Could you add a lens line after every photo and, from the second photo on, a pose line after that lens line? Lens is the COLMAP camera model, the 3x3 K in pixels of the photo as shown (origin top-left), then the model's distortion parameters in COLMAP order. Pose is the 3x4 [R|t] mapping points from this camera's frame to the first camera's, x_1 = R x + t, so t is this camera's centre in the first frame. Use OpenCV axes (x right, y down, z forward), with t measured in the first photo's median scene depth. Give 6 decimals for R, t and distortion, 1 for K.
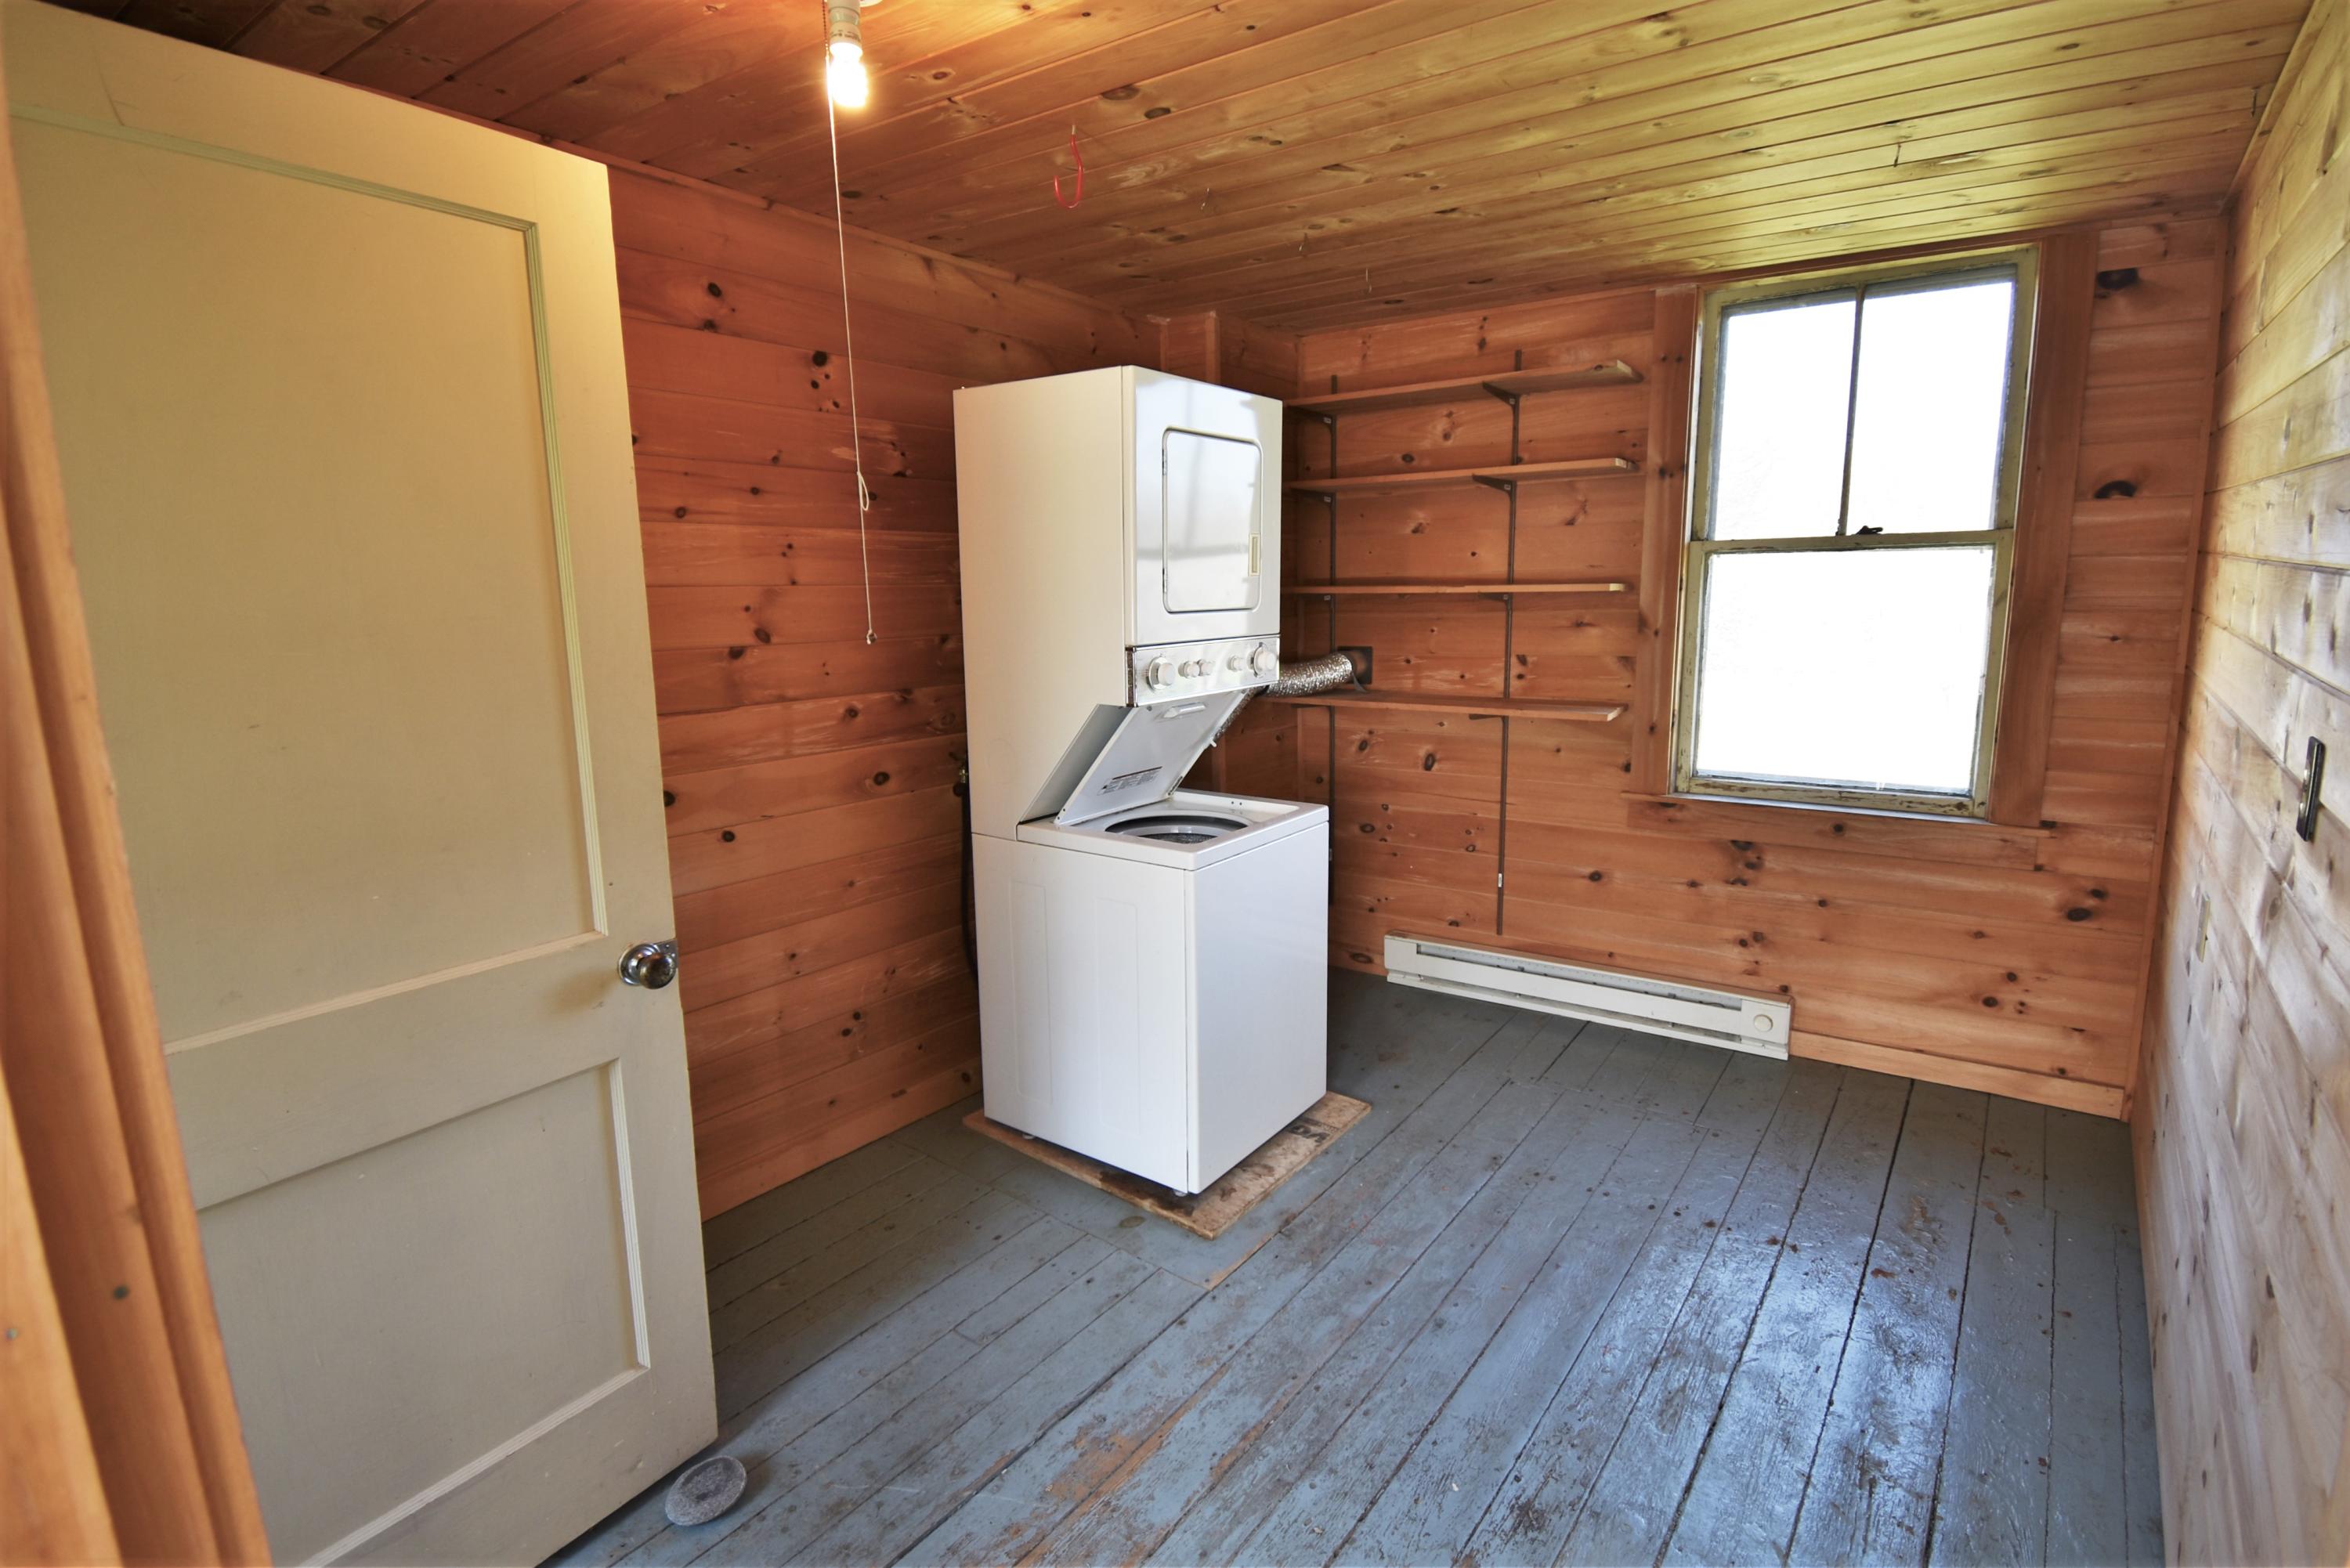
lens RADIAL K [[1051.0, 0, 1175.0], [0, 1051.0, 784.0], [0, 0, 1]] dist [0.000579, 0.000107]
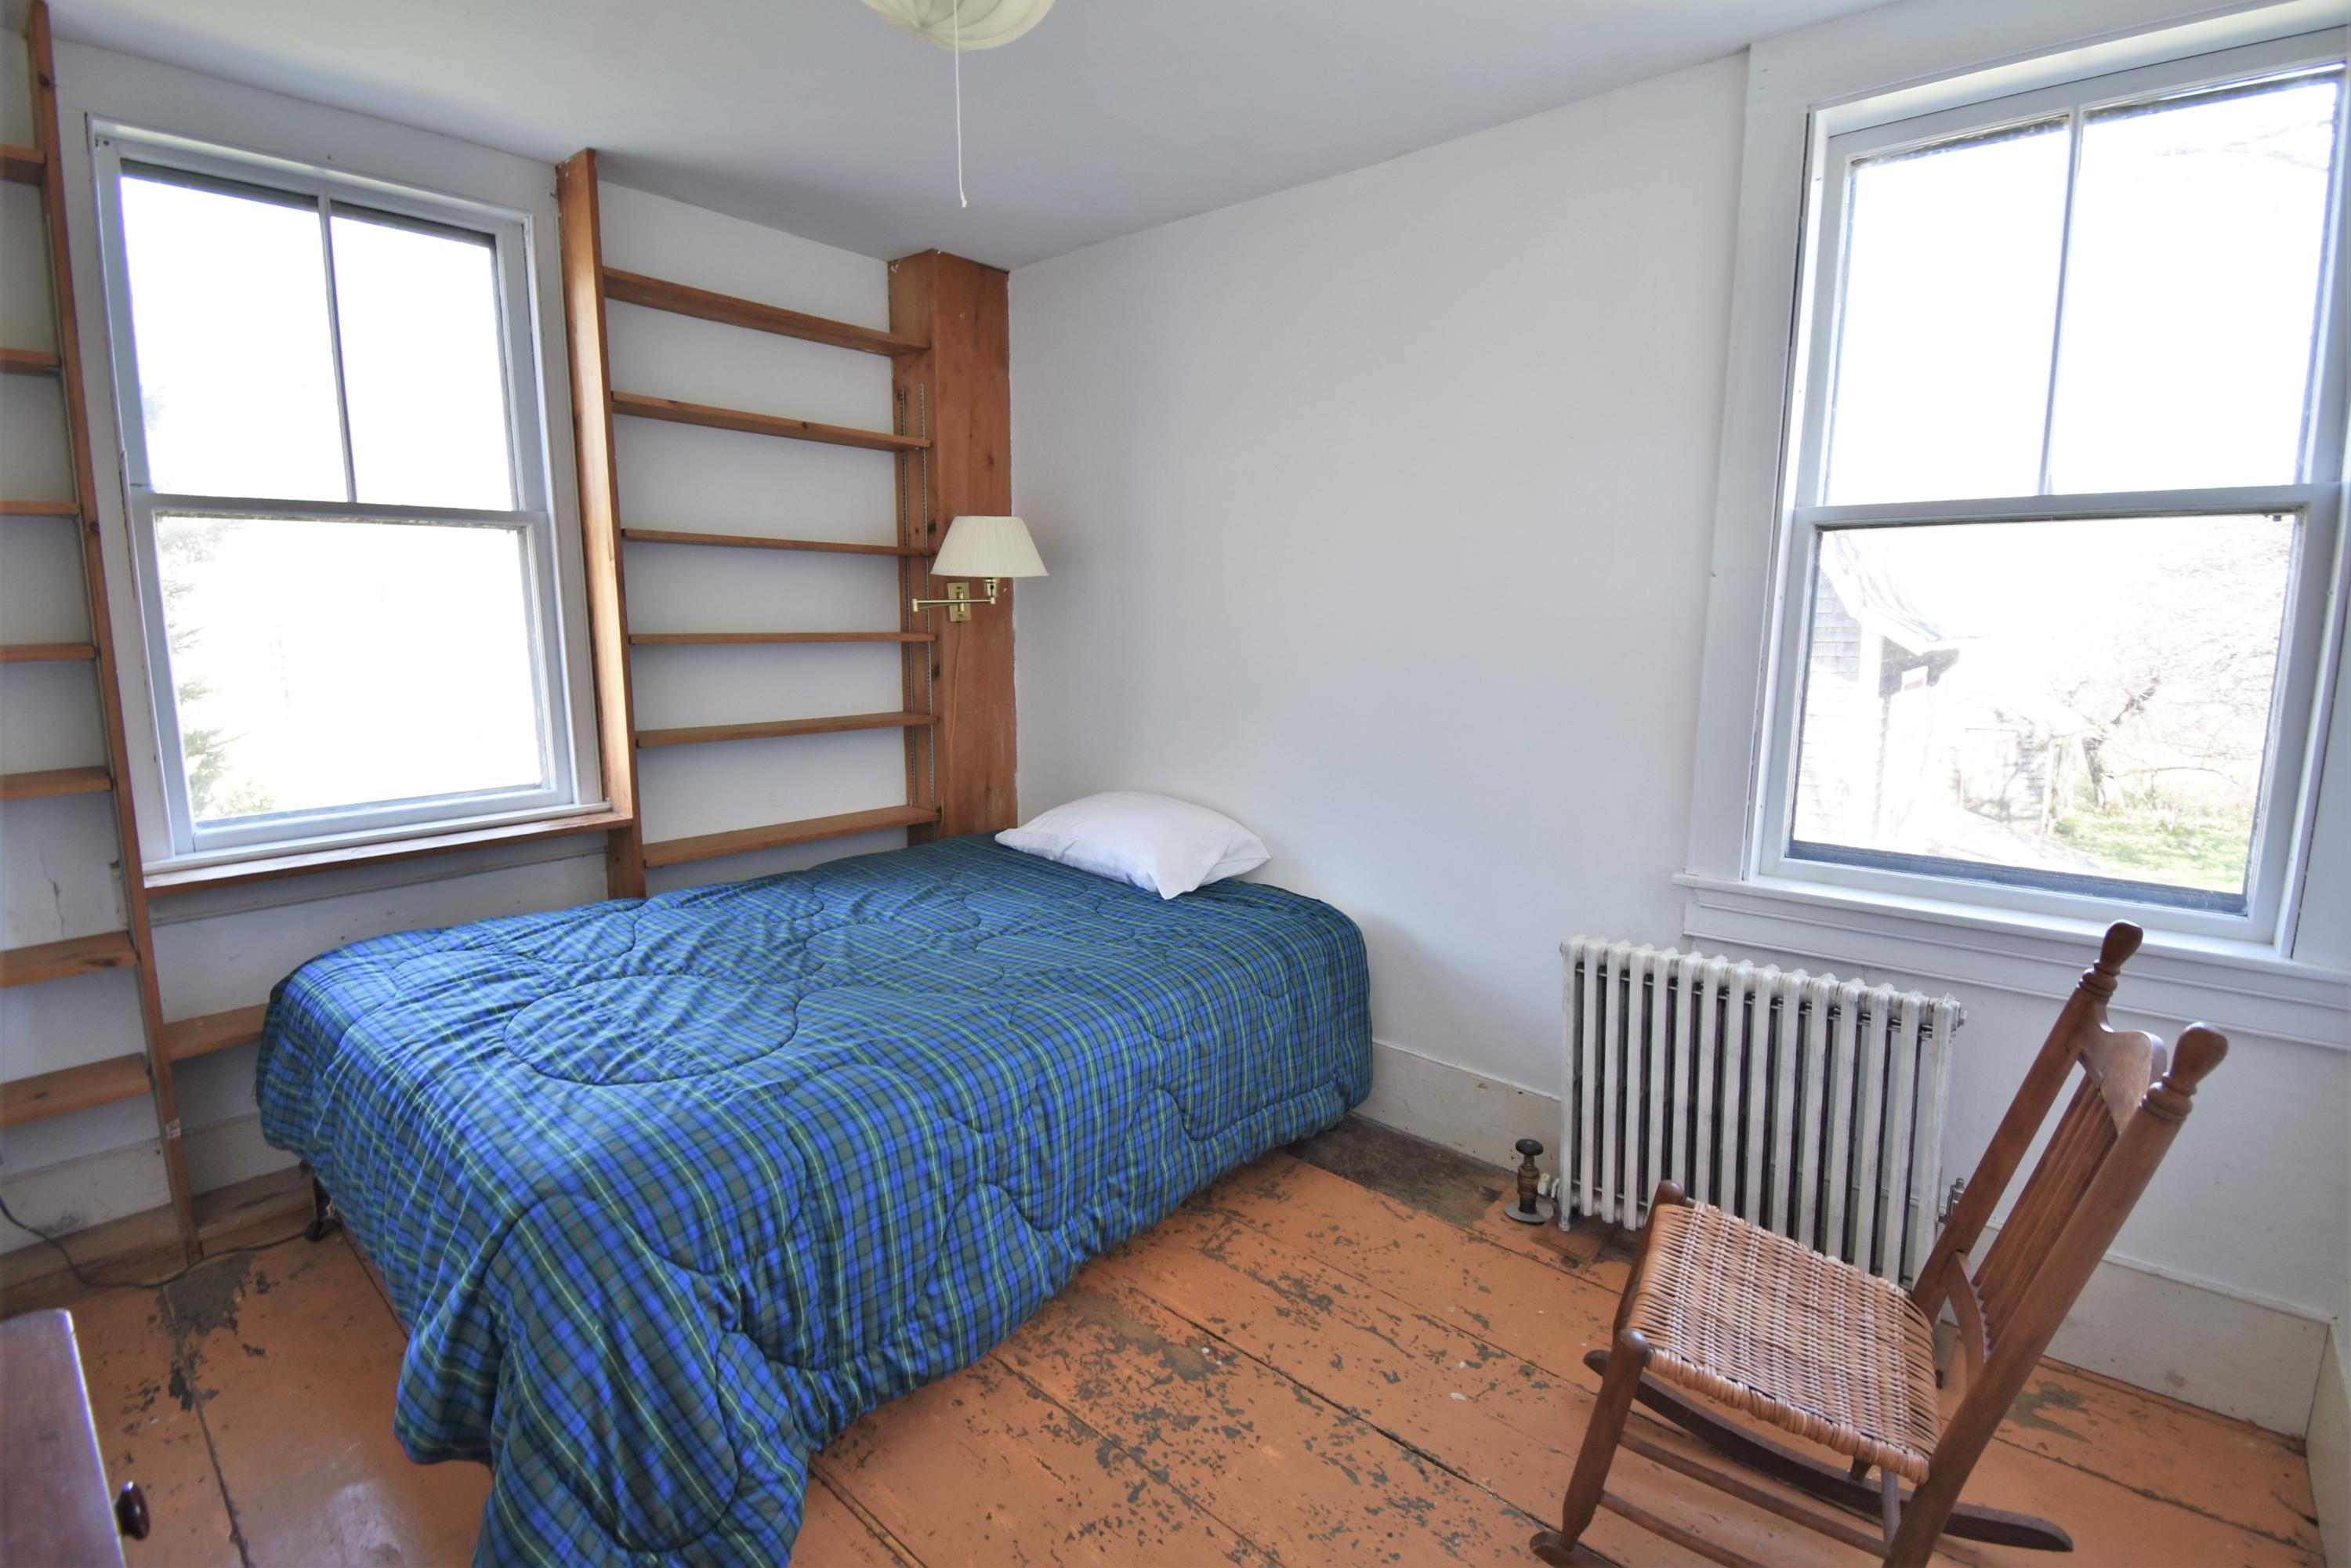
lens RADIAL K [[1051.5, 0, 1175.5], [0, 1051.5, 784.0], [0, 0, 1]] dist [0.000579, 0.000107]
pose [[0.186843, -0.156645, 0.969821, -0.059019], [0.151826, 0.979949, 0.129030, -0.039053], [-0.970587, 0.123136, 0.206879, 0.264508]]
